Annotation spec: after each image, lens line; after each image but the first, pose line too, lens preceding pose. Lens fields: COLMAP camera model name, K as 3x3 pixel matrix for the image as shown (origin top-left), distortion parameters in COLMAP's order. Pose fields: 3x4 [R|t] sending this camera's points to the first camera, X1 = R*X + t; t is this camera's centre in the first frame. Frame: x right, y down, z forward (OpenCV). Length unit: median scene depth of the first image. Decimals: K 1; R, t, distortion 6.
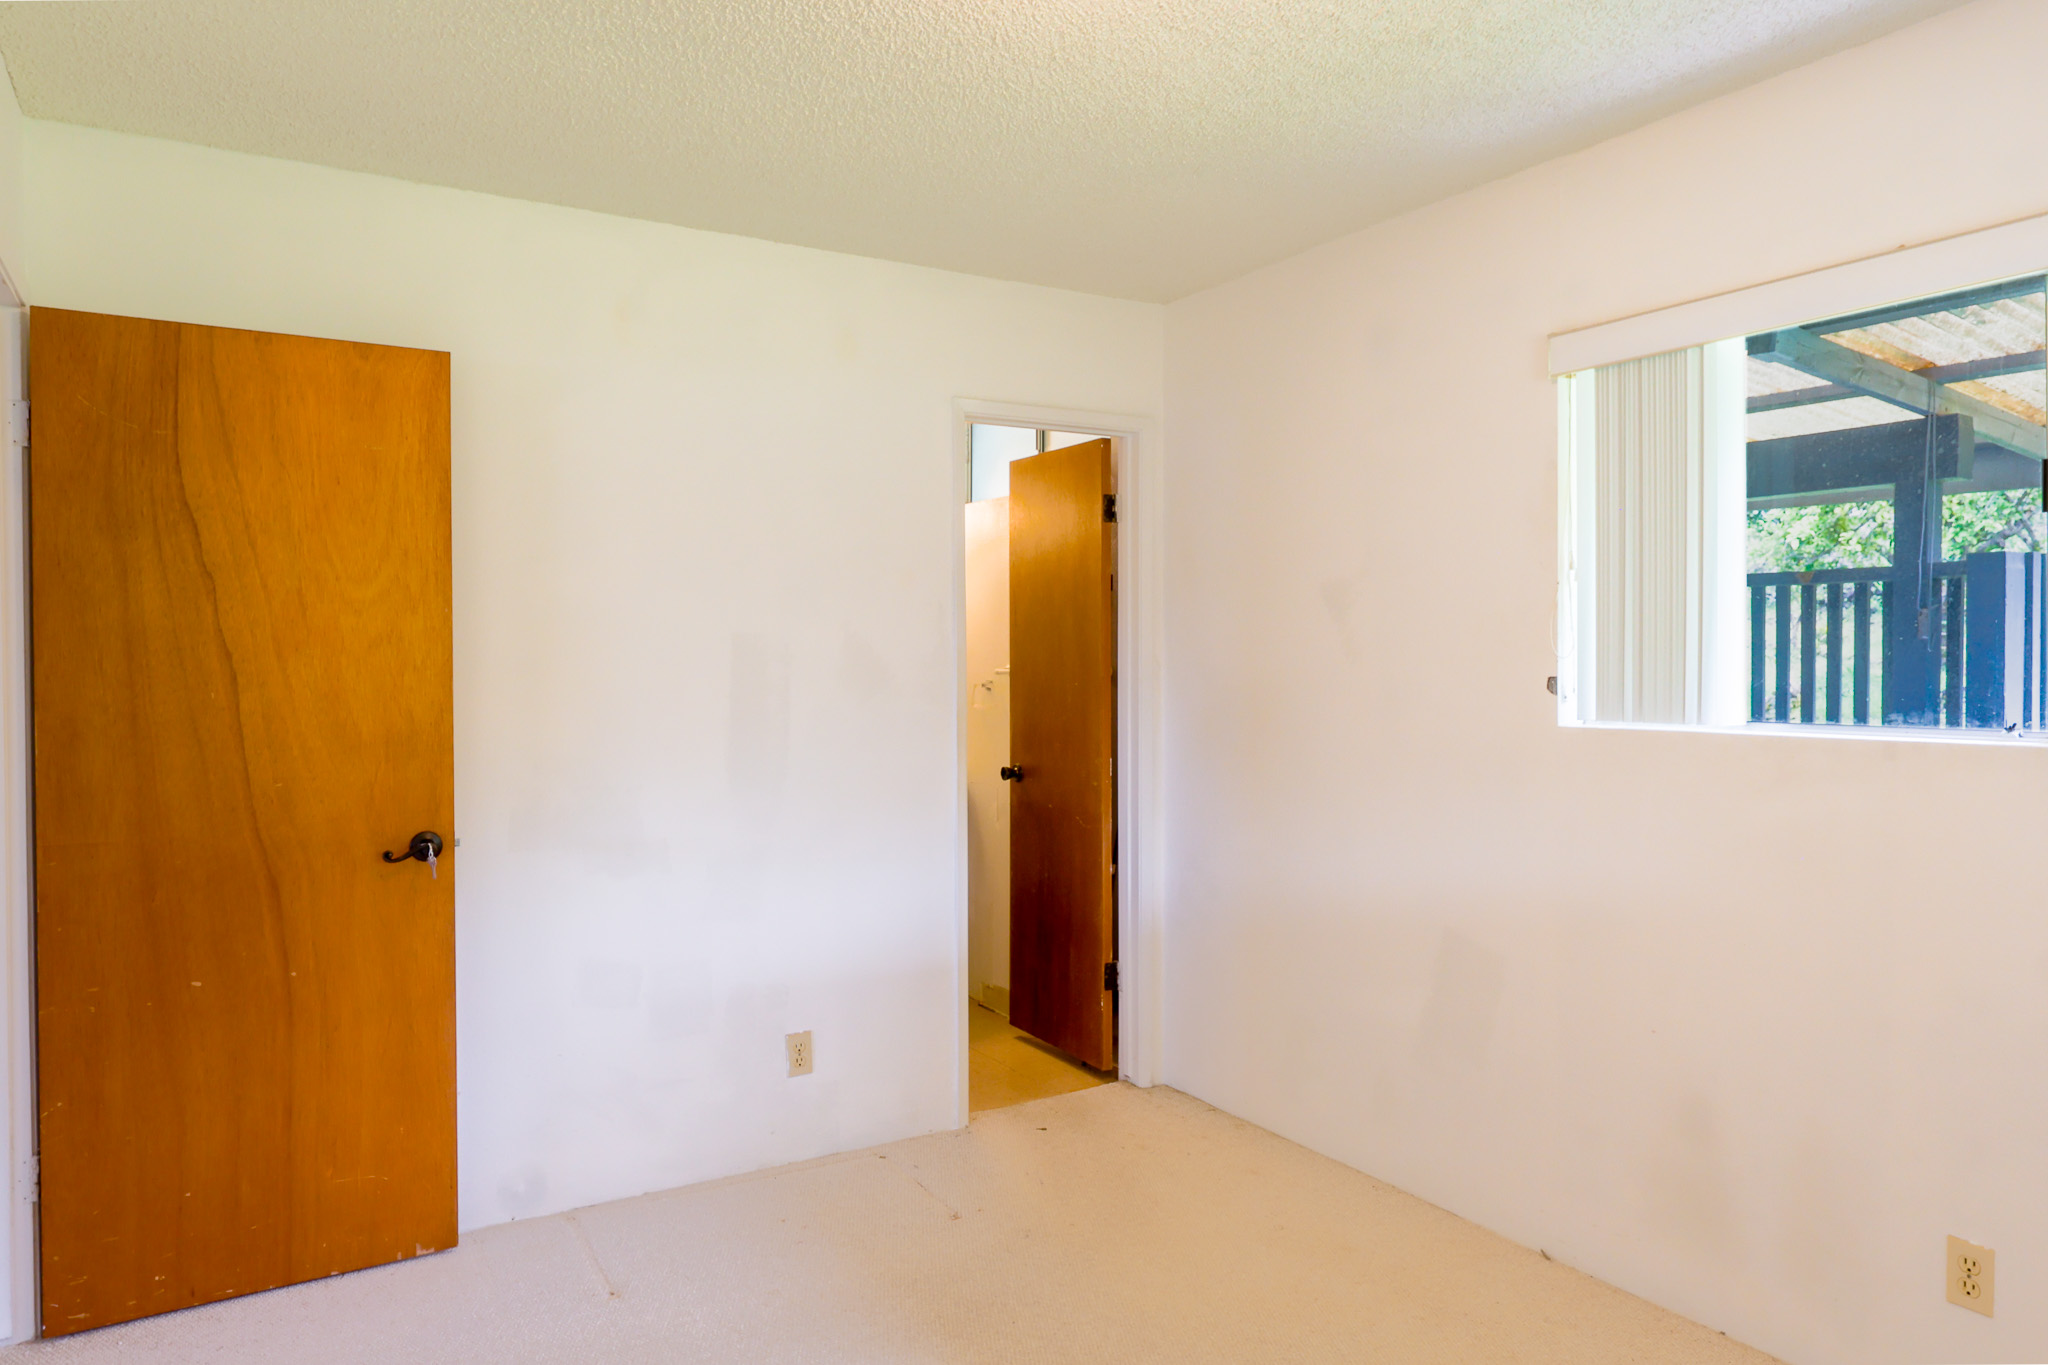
lens RADIAL K [[1346.5, 0, 1034.9], [0, 1346.5, 679.4], [0, 0, 1]] dist [-0.001395, -0.002966]
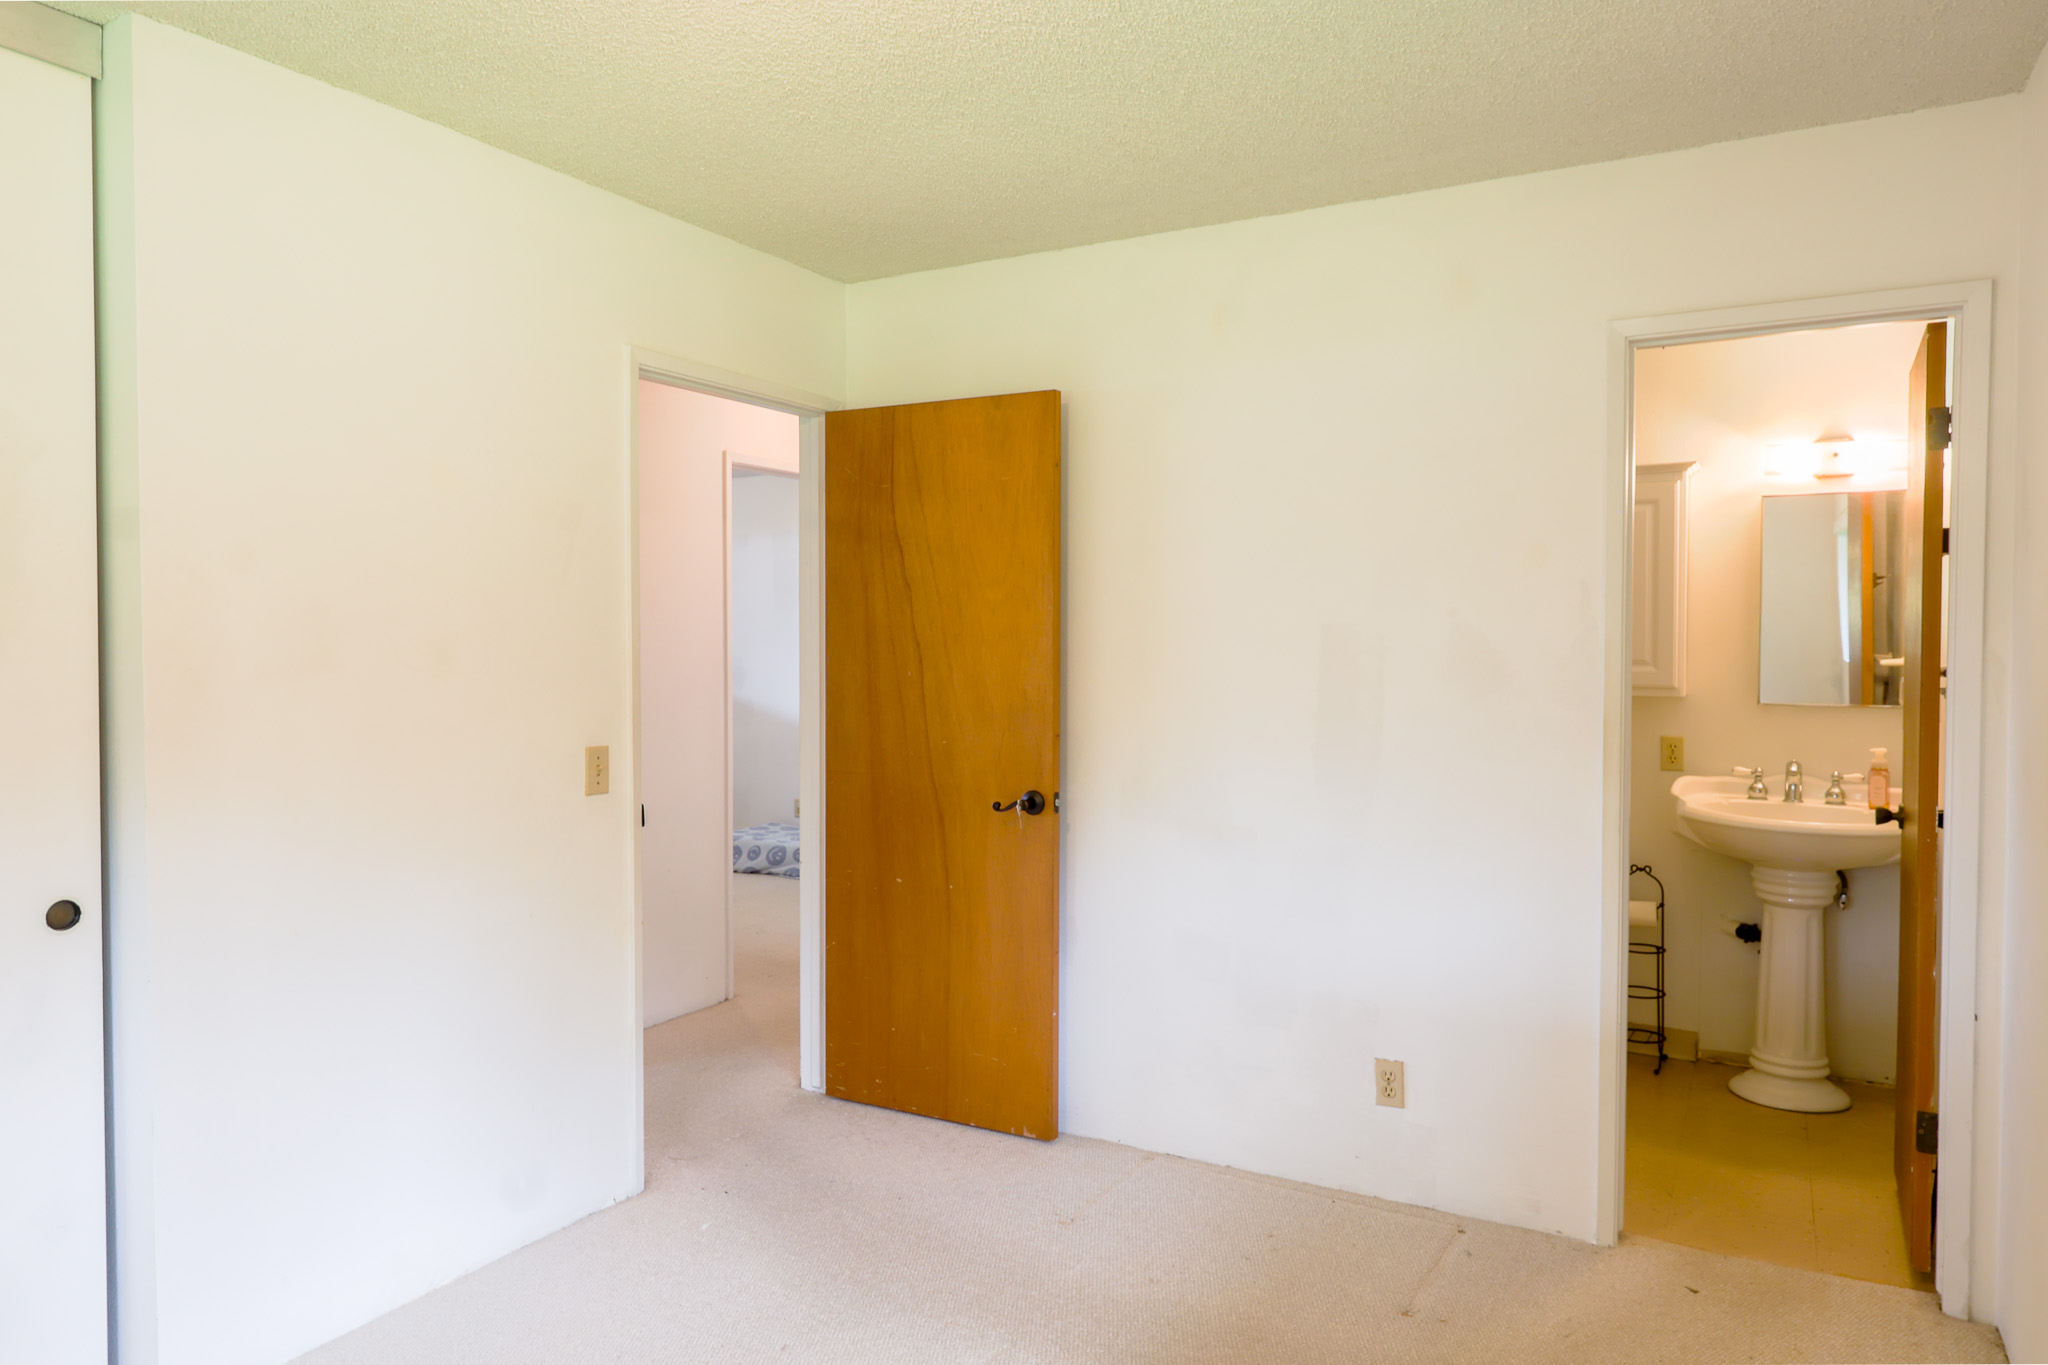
lens RADIAL K [[1346.5, 0, 1034.9], [0, 1346.5, 679.4], [0, 0, 1]] dist [-0.001395, -0.002966]
pose [[0.478738, 0.027876, -0.877515, 0.641386], [-0.020759, 0.999576, 0.020428, -0.012375], [0.877713, 0.008436, 0.479113, 0.441899]]
